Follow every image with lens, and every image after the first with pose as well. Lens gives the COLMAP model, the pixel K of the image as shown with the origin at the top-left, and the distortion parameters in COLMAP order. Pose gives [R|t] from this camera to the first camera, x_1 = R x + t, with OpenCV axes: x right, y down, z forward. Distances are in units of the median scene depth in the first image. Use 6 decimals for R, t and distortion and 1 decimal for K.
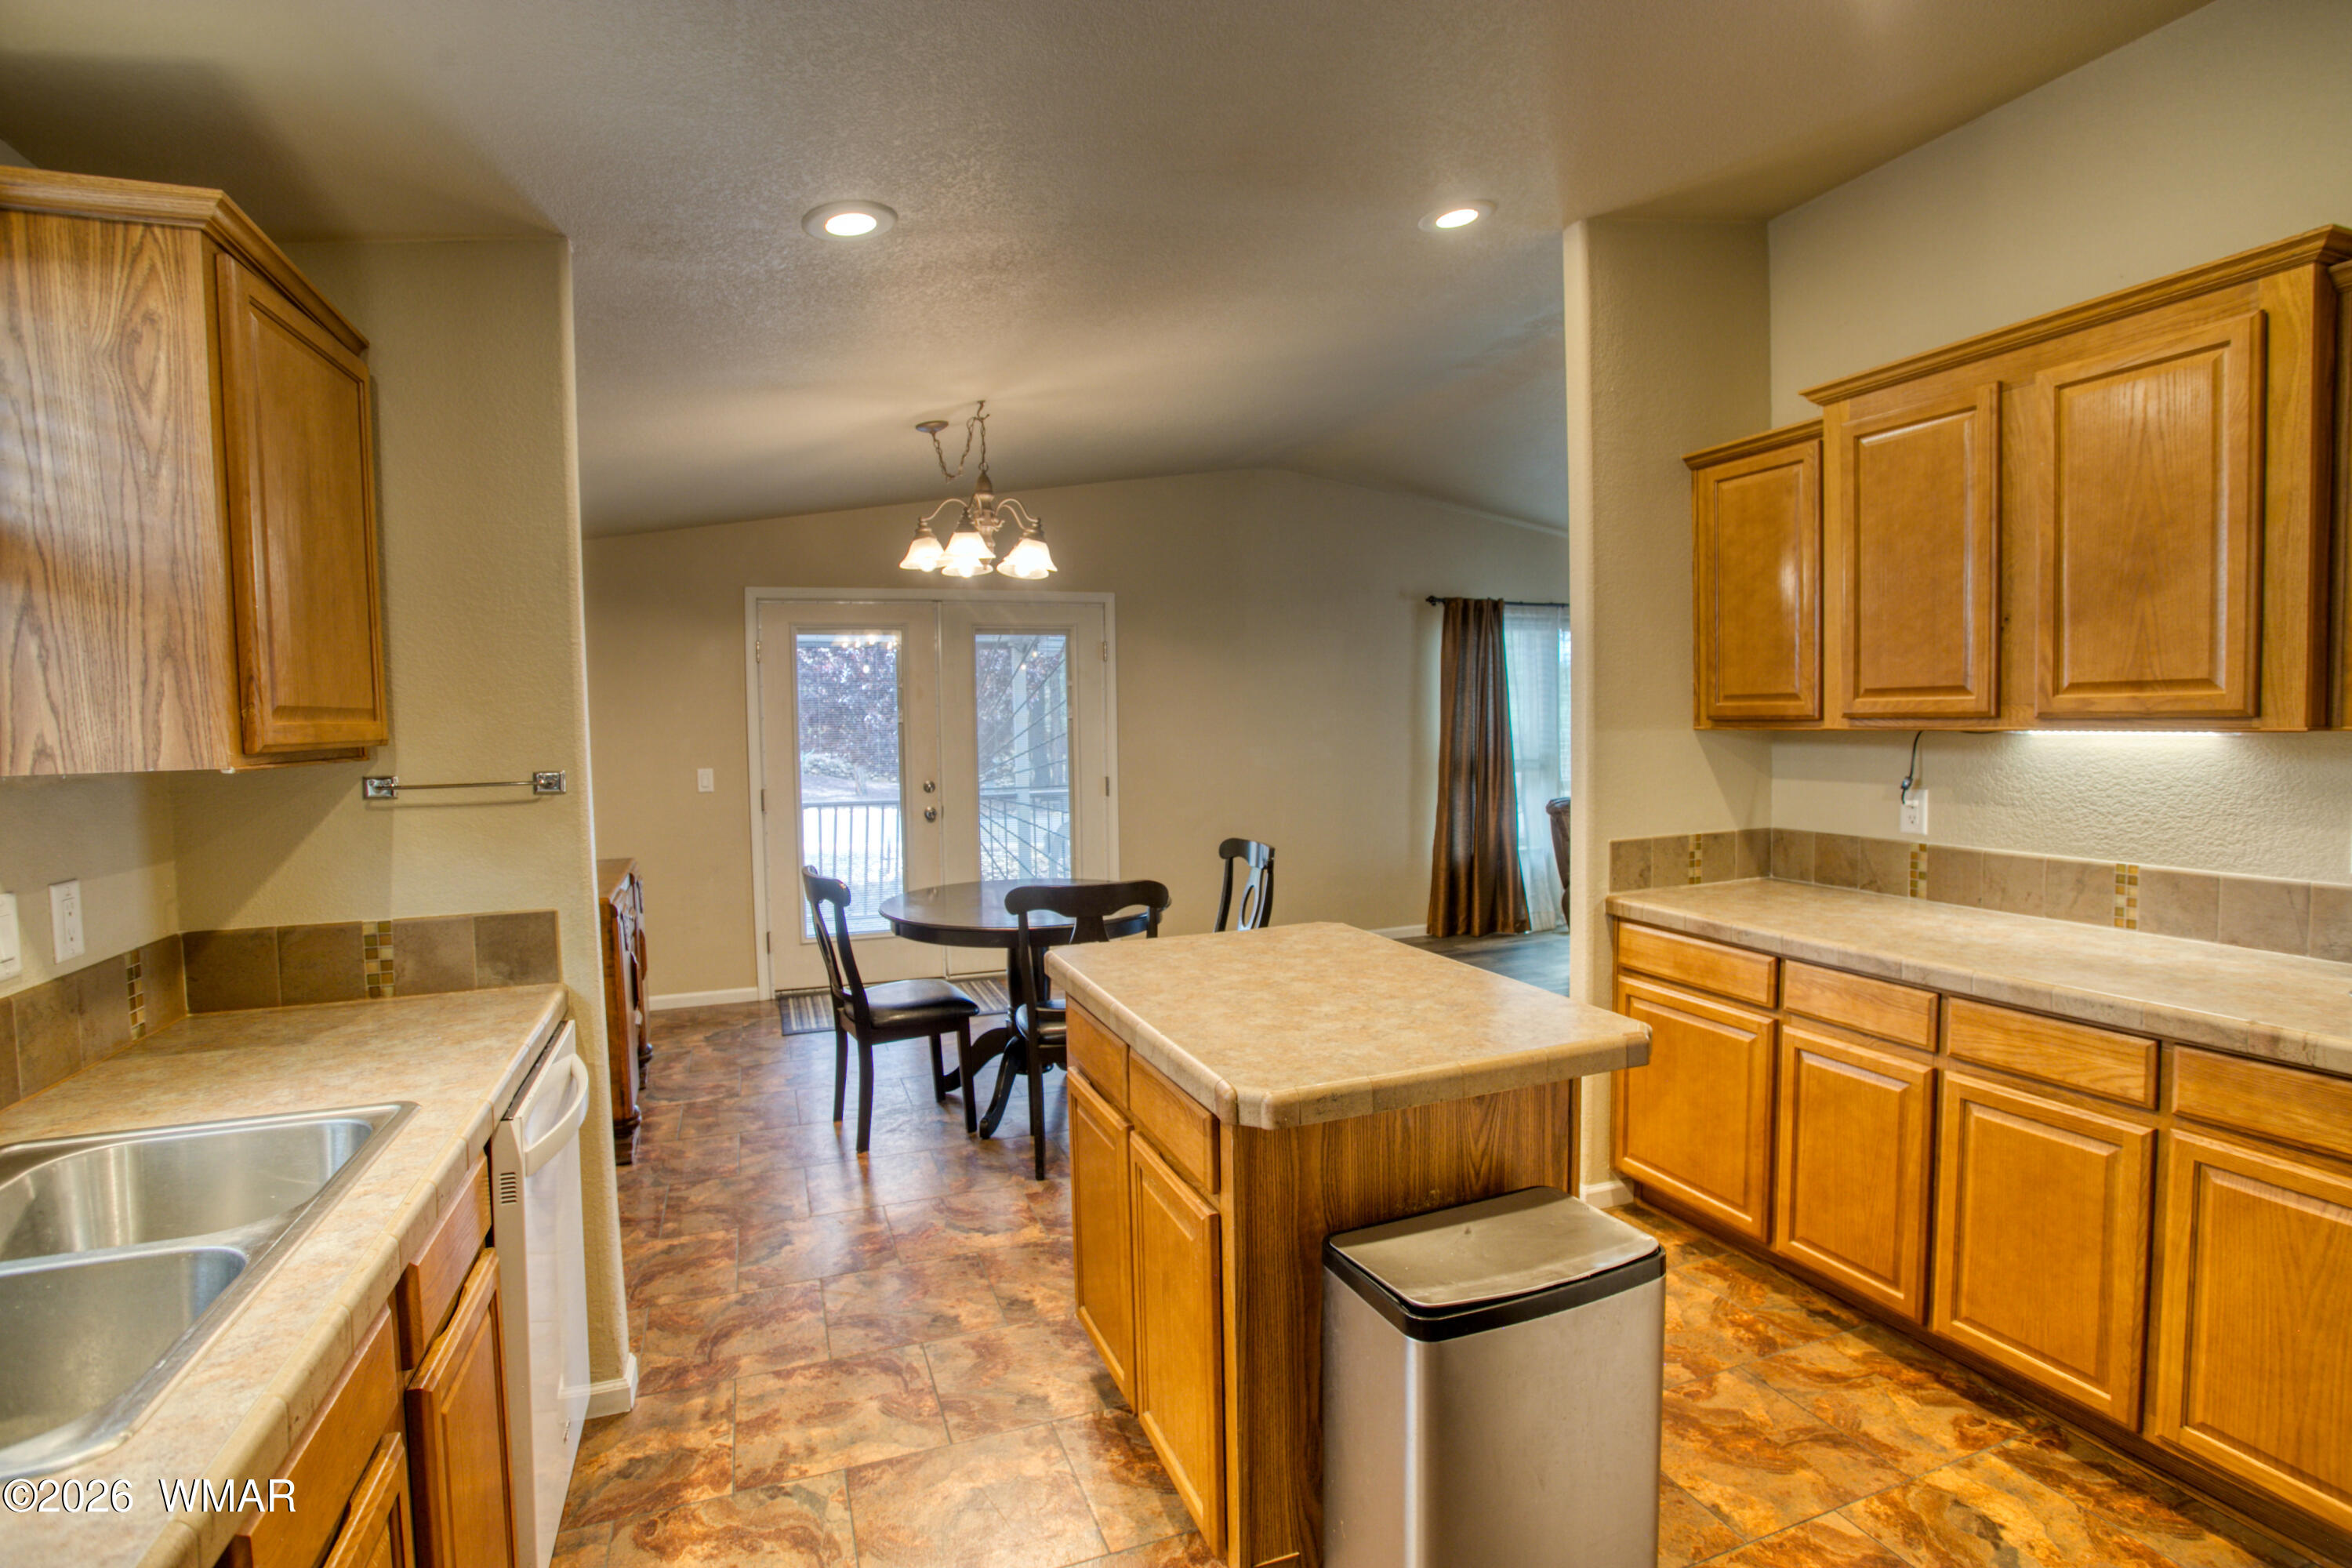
lens RADIAL K [[1142.5, 0, 1215.4], [0, 1142.5, 779.1], [0, 0, 1]] dist [-0.002124, -0.000175]
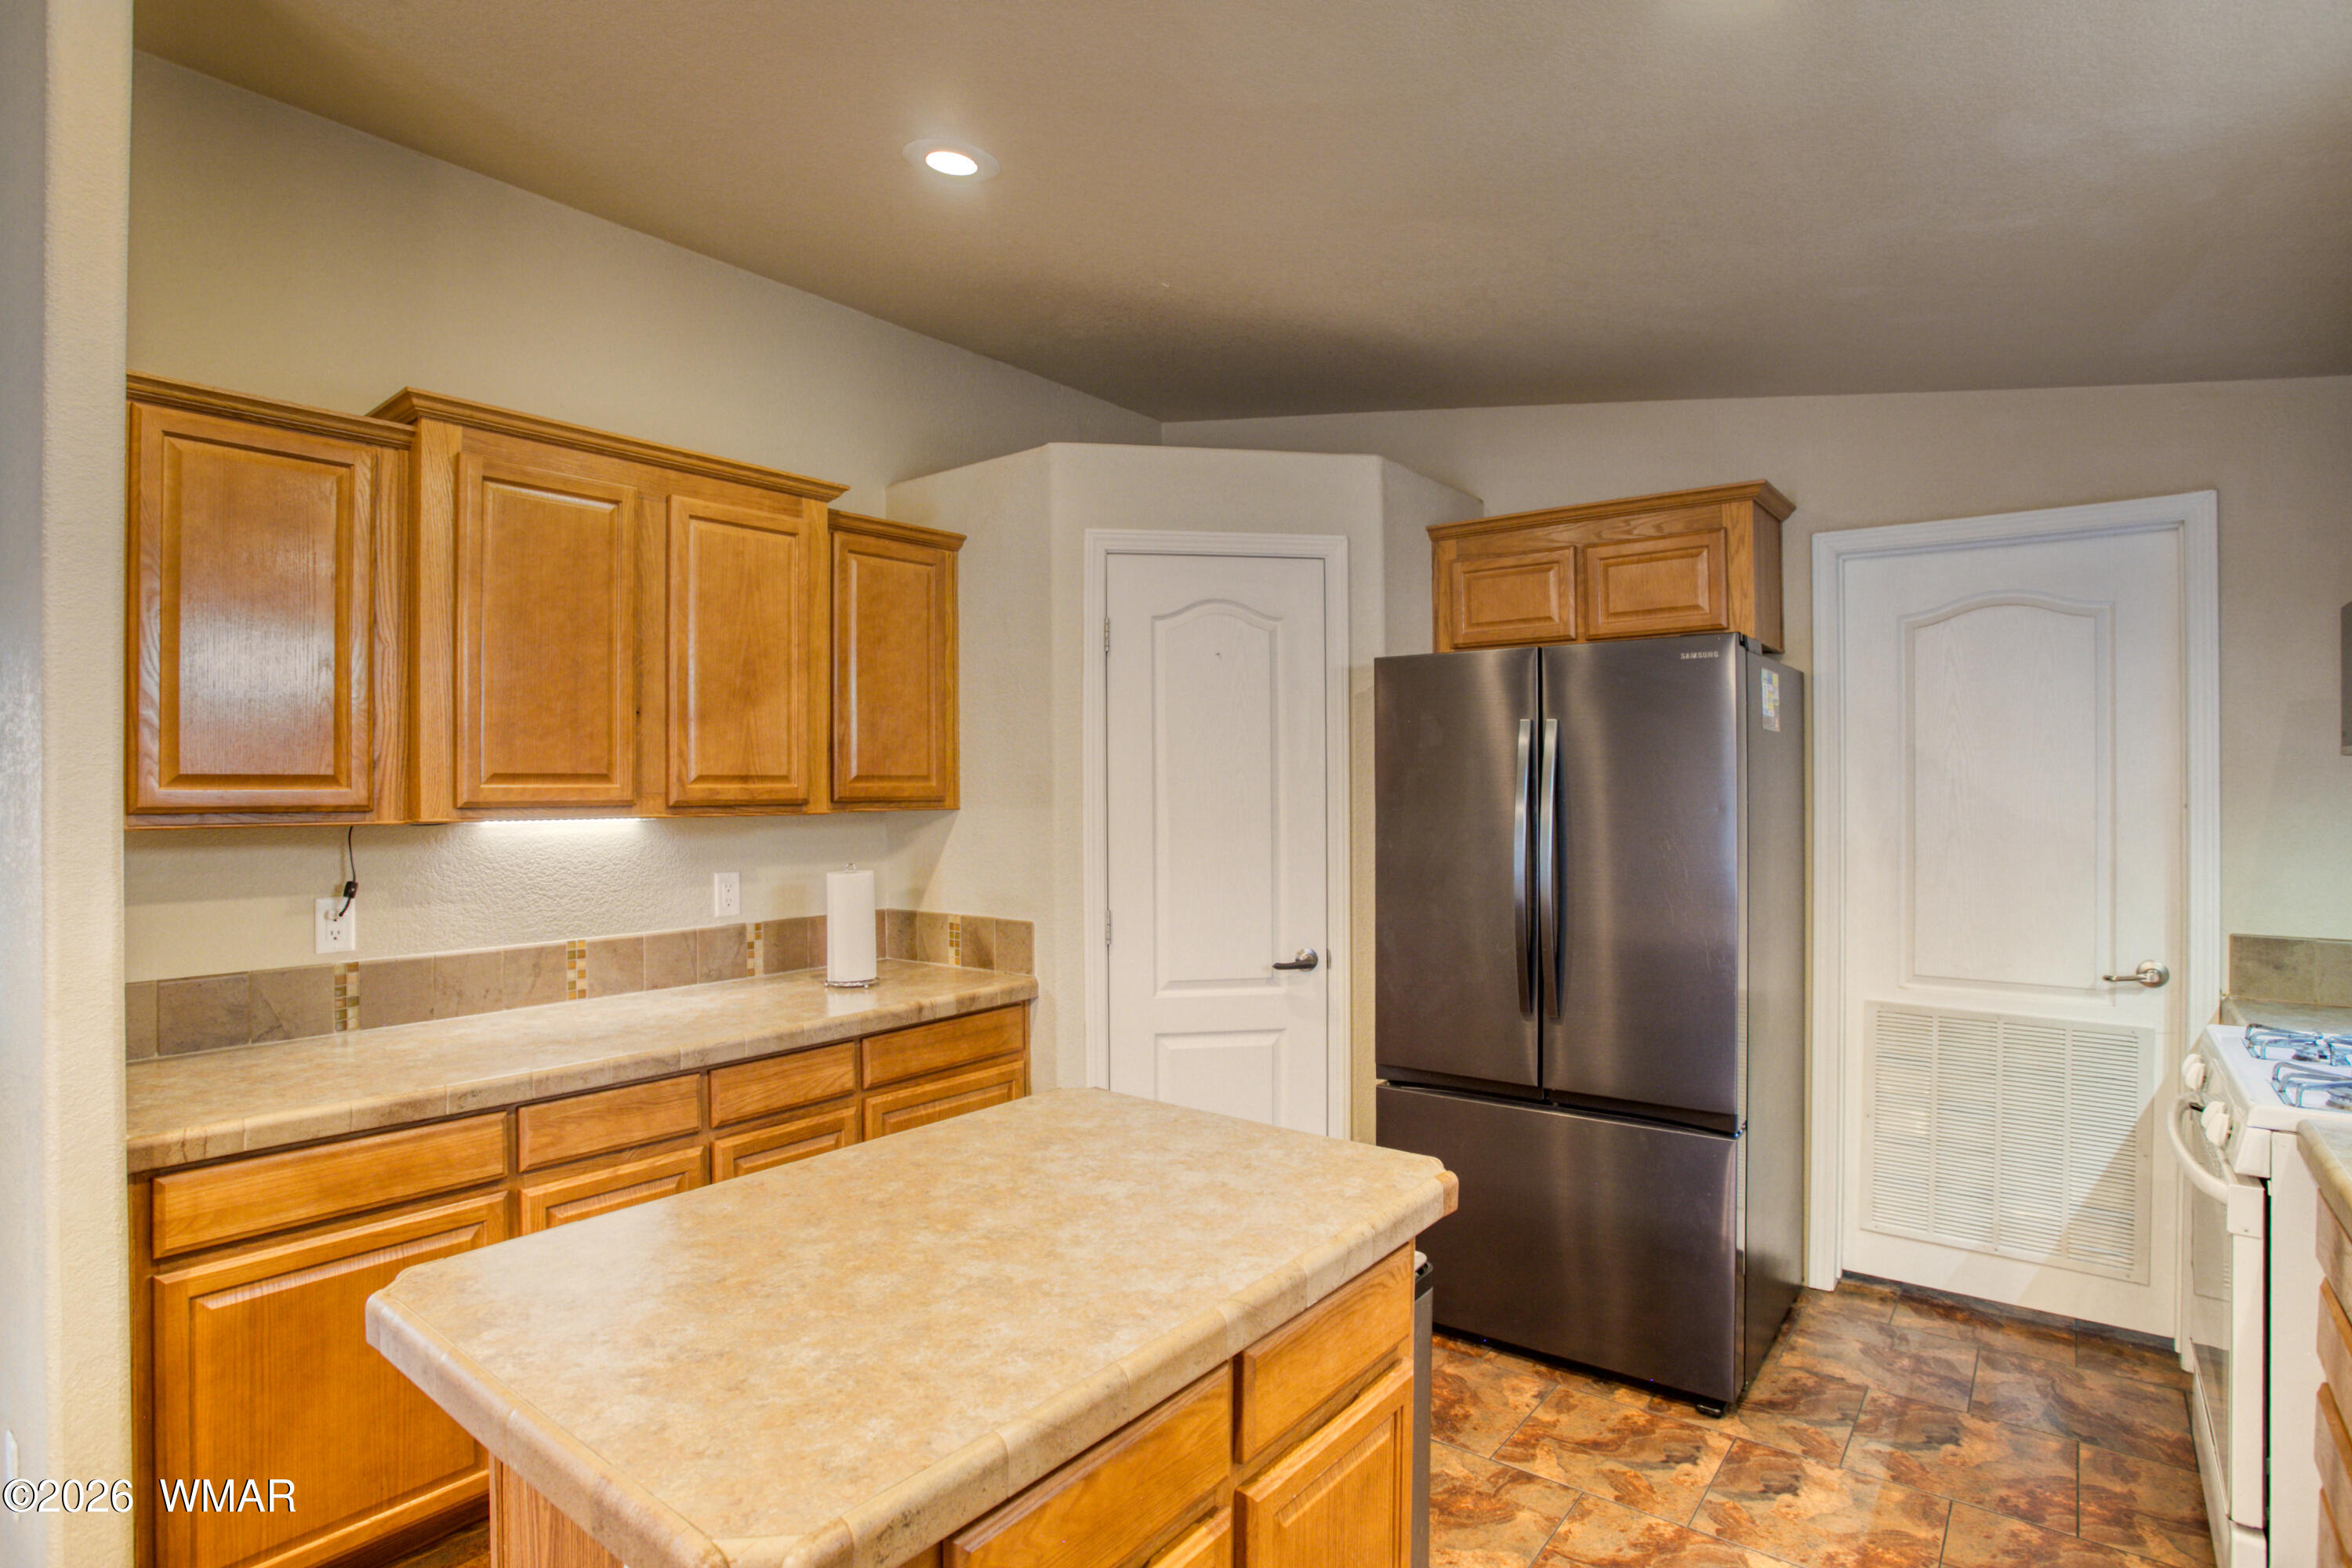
lens RADIAL K [[1206.0, 0, 1176.0], [0, 1206.0, 784.0], [0, 0, 1]] dist [-0.059085, 0.000373]
pose [[-0.486178, 0.019133, 0.873650, -0.488750], [0.060347, 0.998109, 0.011724, -0.054958], [-0.871773, 0.058422, -0.486413, 1.068382]]
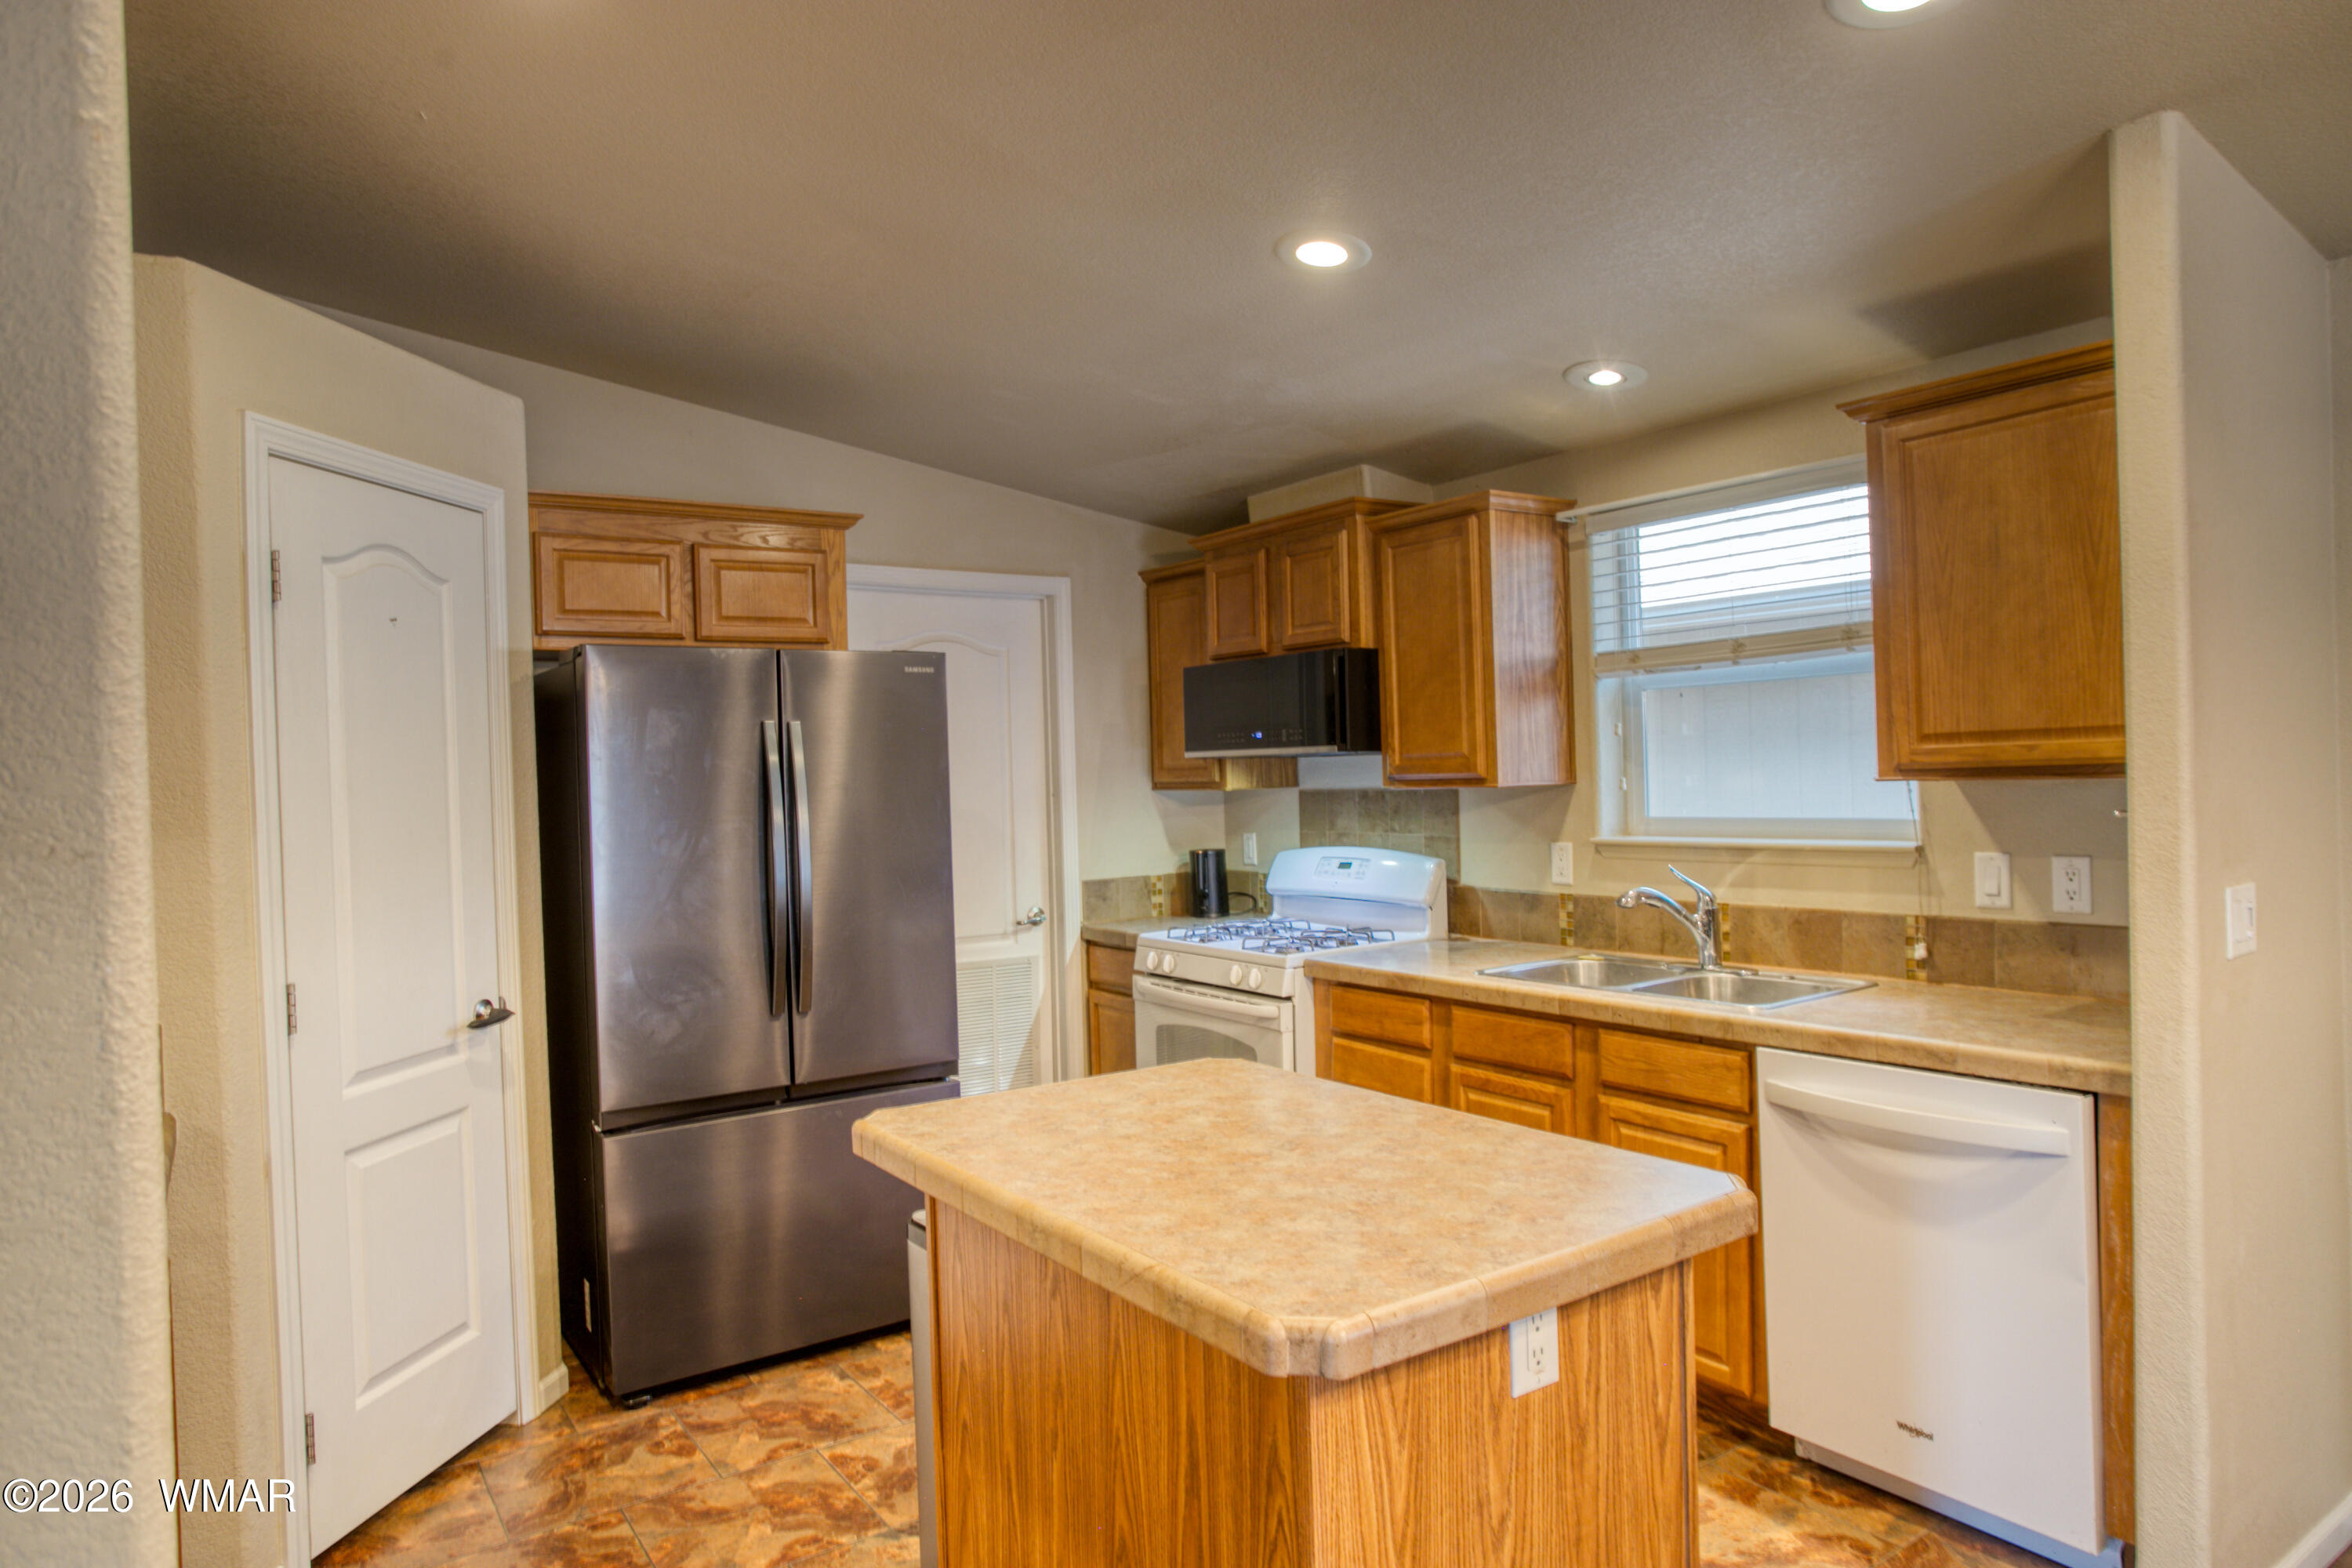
lens RADIAL K [[1413.9, 0, 1176.0], [0, 1413.9, 784.0], [0, 0, 1]] dist [-0.063308, -0.000231]
pose [[-0.976894, 0.050165, -0.207754, 0.263804], [0.037839, 0.997303, 0.062884, -0.092225], [0.210348, 0.053570, -0.976158, 1.618049]]
